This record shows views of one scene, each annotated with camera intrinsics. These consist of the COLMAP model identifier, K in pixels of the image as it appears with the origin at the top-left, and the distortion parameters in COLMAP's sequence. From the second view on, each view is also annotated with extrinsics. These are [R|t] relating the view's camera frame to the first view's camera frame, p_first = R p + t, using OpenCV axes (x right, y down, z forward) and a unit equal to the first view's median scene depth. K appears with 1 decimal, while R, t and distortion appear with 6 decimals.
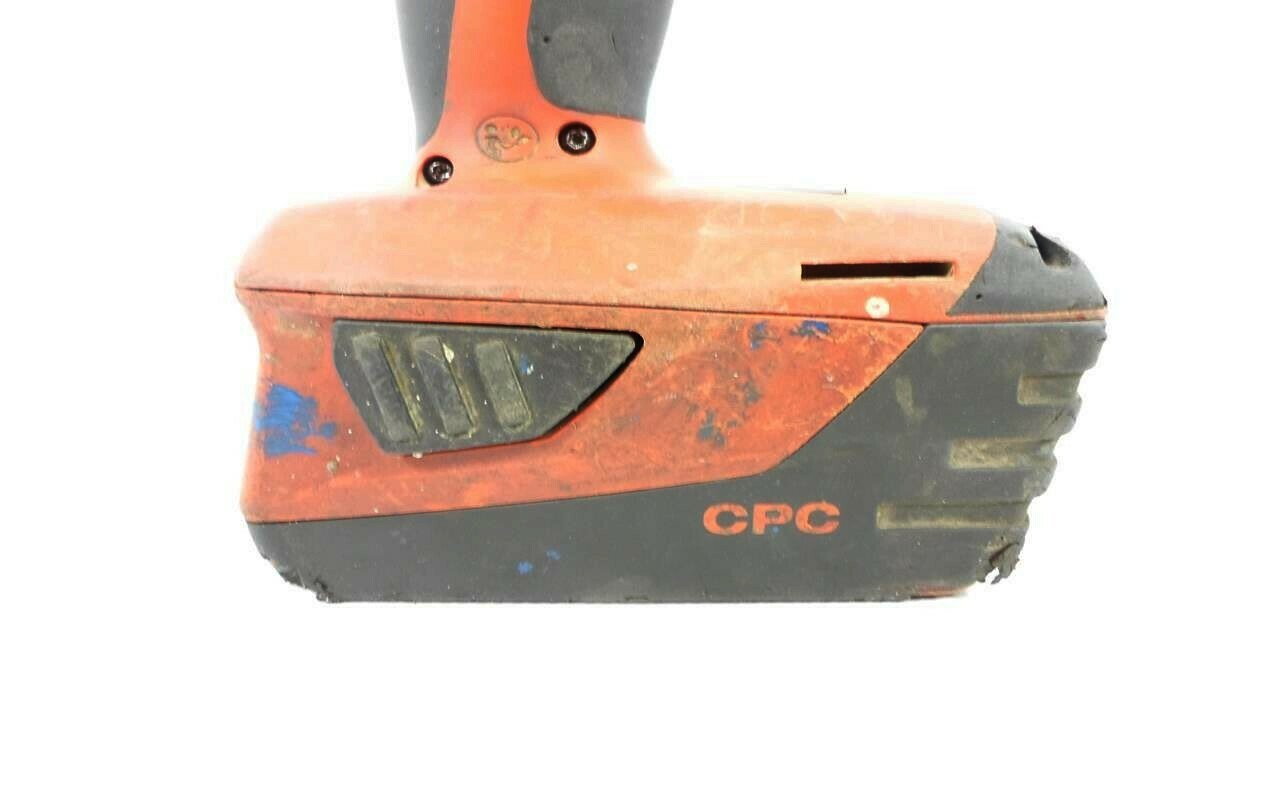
lens RADIAL K [[1038.3, 0, 640.1], [0, 1038.3, 400.2], [0, 0, 1]] dist [0.003967, -0.000557]
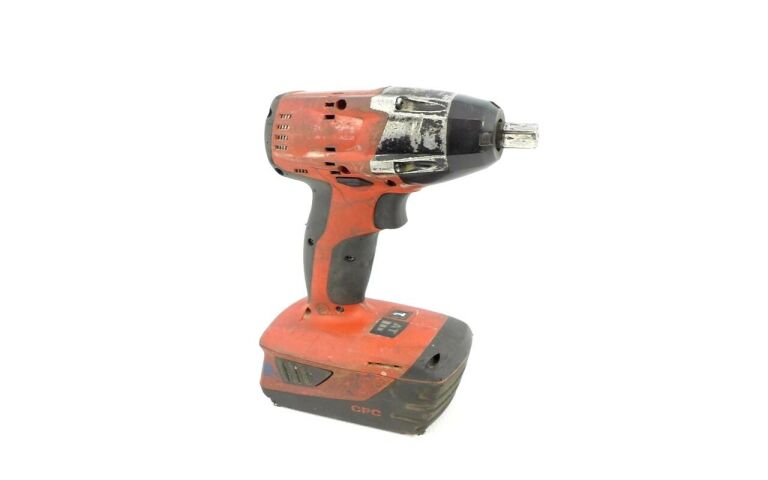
lens RADIAL K [[623.0, 0, 383.2], [0, 623.0, 243.4], [0, 0, 1]] dist [0.003967, -0.000557]
pose [[0.940291, 0.126641, -0.315935, 0.978170], [-0.097615, 0.989549, 0.106132, -0.907529], [0.326074, -0.068955, 0.942826, -1.459679]]
